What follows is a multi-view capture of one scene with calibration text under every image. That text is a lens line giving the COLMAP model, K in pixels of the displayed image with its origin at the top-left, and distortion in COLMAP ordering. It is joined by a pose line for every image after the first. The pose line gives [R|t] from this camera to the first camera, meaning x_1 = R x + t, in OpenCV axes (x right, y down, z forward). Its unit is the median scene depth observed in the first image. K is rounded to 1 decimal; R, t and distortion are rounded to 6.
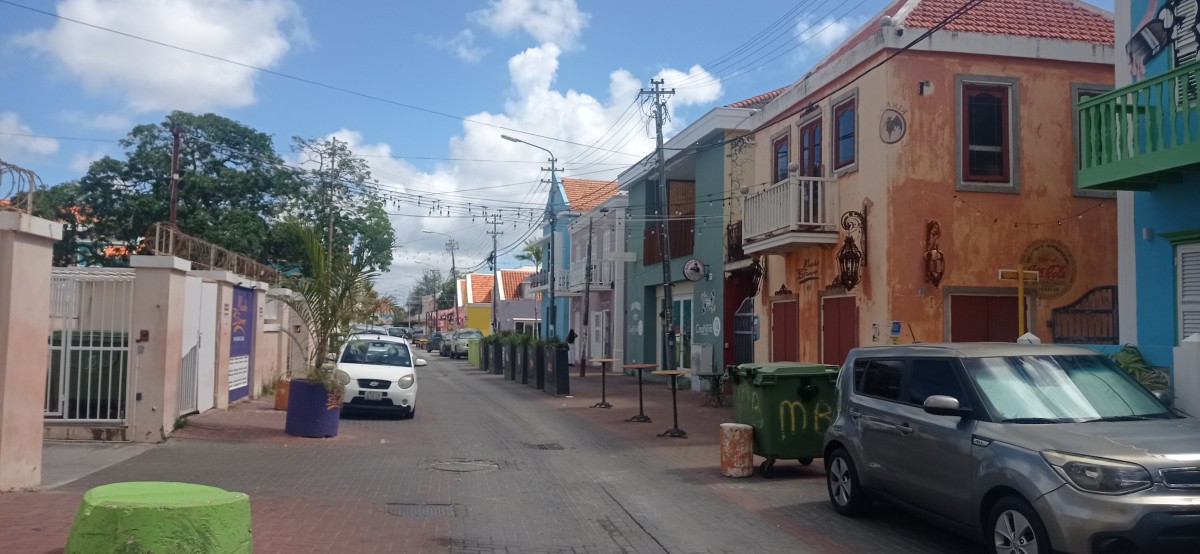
lens RADIAL K [[859.0, 0, 600.0], [0, 859.0, 277.0], [0, 0, 1]] dist [0.002887, 0.000085]
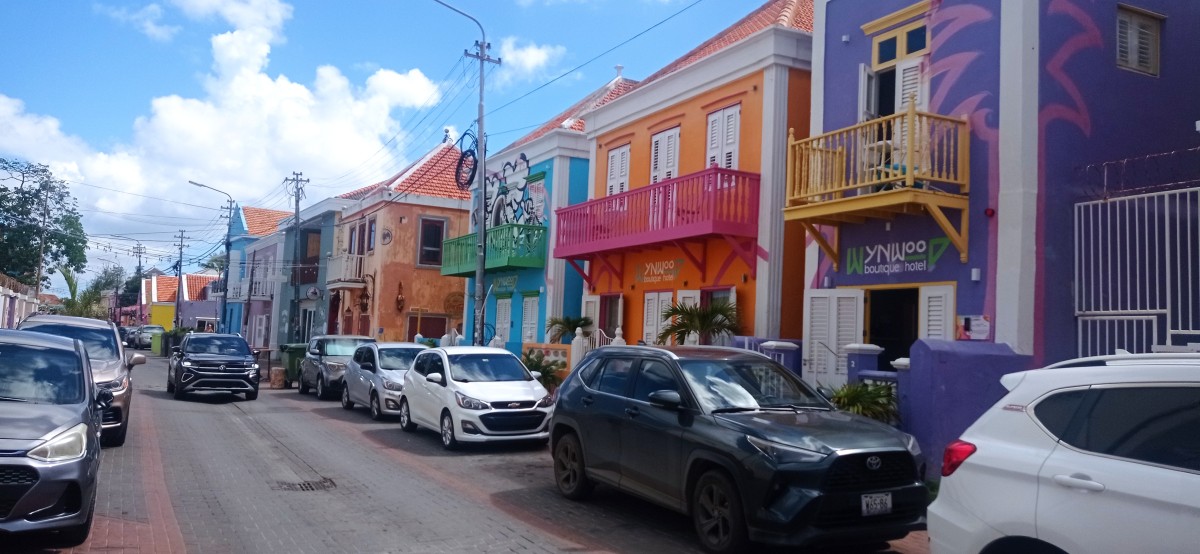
lens RADIAL K [[847.5, 0, 509.2], [0, 847.5, 278.2], [0, 0, 1]] dist [0.140003, -0.002935]
pose [[0.969697, 0.046744, 0.239797, 0.099653], [-0.046373, 0.998898, -0.007191, -0.053008], [-0.239869, -0.004147, 0.970797, -0.847468]]
